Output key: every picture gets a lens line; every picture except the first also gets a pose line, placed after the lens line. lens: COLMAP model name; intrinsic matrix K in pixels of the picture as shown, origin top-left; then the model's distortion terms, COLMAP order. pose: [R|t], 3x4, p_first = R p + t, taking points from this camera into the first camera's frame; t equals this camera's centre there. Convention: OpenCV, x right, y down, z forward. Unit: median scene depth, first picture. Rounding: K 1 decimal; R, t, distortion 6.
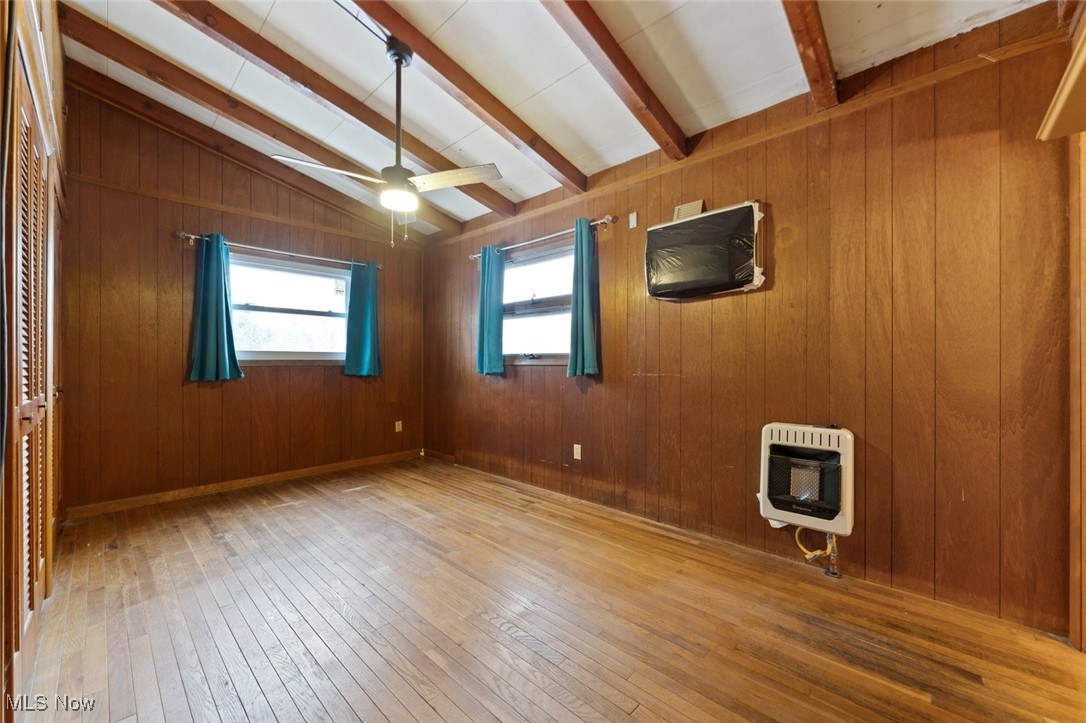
lens RADIAL K [[426.1, 0, 547.0], [0, 426.1, 364.2], [0, 0, 1]] dist [-0.000933, -0.000106]
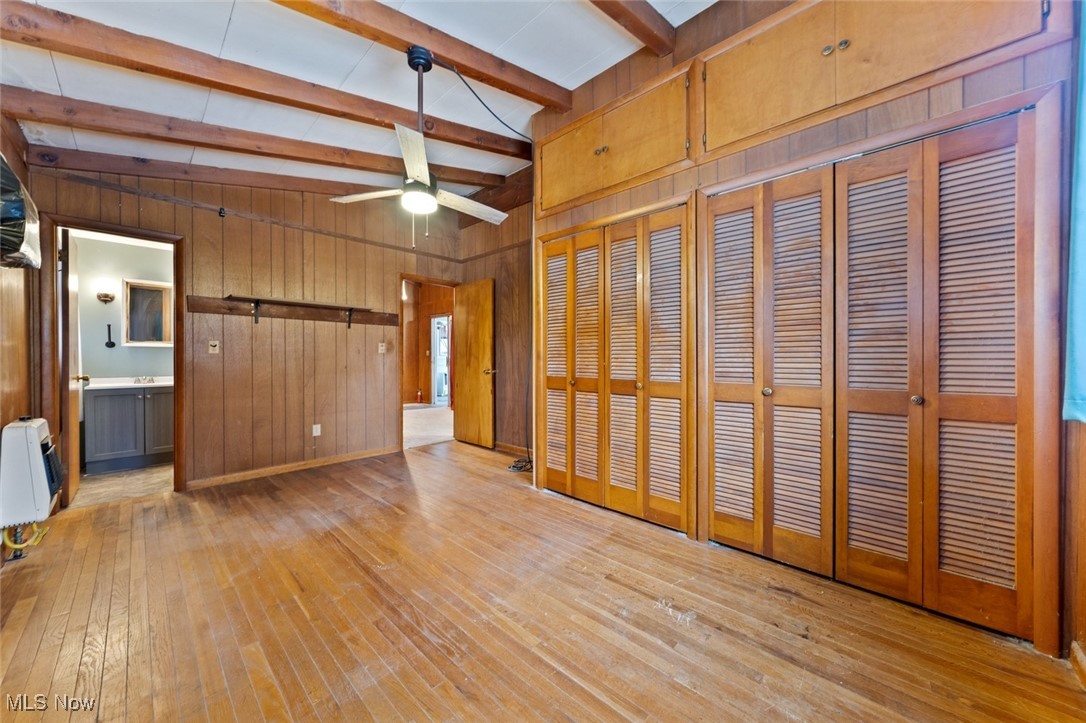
lens RADIAL K [[377.9, 0, 541.4], [0, 377.9, 359.3], [0, 0, 1]] dist [-0.001582, -0.000124]
pose [[-0.999980, 0.001789, 0.006106, -0.574226], [0.001844, 0.999959, 0.008909, -0.010153], [-0.006090, 0.008920, -0.999942, 1.702251]]
